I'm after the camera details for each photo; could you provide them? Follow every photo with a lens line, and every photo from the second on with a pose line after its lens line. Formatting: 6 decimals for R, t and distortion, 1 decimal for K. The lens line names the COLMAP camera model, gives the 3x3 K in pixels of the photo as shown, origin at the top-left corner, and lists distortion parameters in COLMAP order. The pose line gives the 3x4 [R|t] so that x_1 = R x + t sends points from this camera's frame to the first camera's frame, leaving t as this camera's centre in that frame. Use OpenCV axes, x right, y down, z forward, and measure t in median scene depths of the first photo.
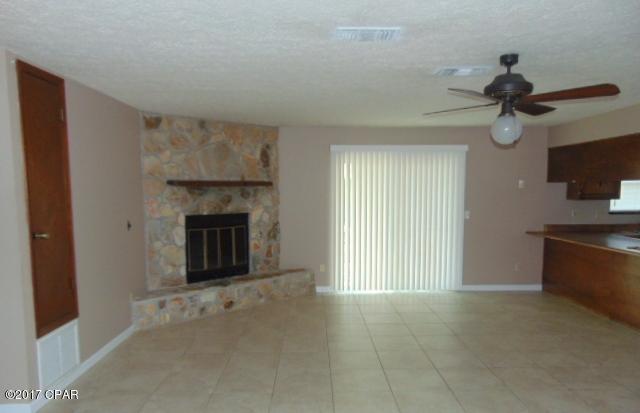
lens RADIAL K [[466.7, 0, 316.1], [0, 466.7, 207.0], [0, 0, 1]] dist [-0.025484, 0.021764]
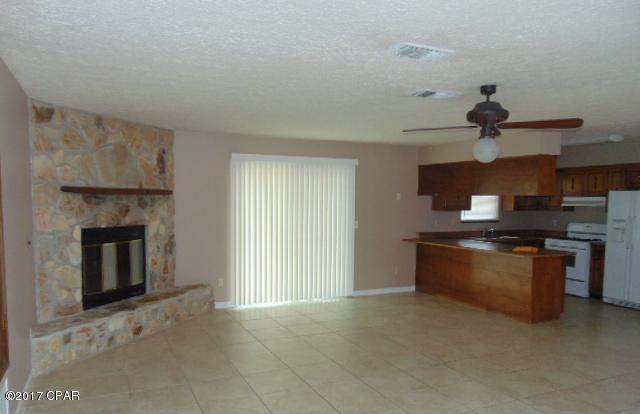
lens RADIAL K [[466.7, 0, 318.1], [0, 466.7, 208.2], [0, 0, 1]] dist [-0.025484, 0.021764]
pose [[0.914139, 0.004615, 0.405375, -0.208333], [0.003026, 0.999830, -0.018208, -0.001863], [-0.405390, 0.017872, 0.913969, 0.060044]]
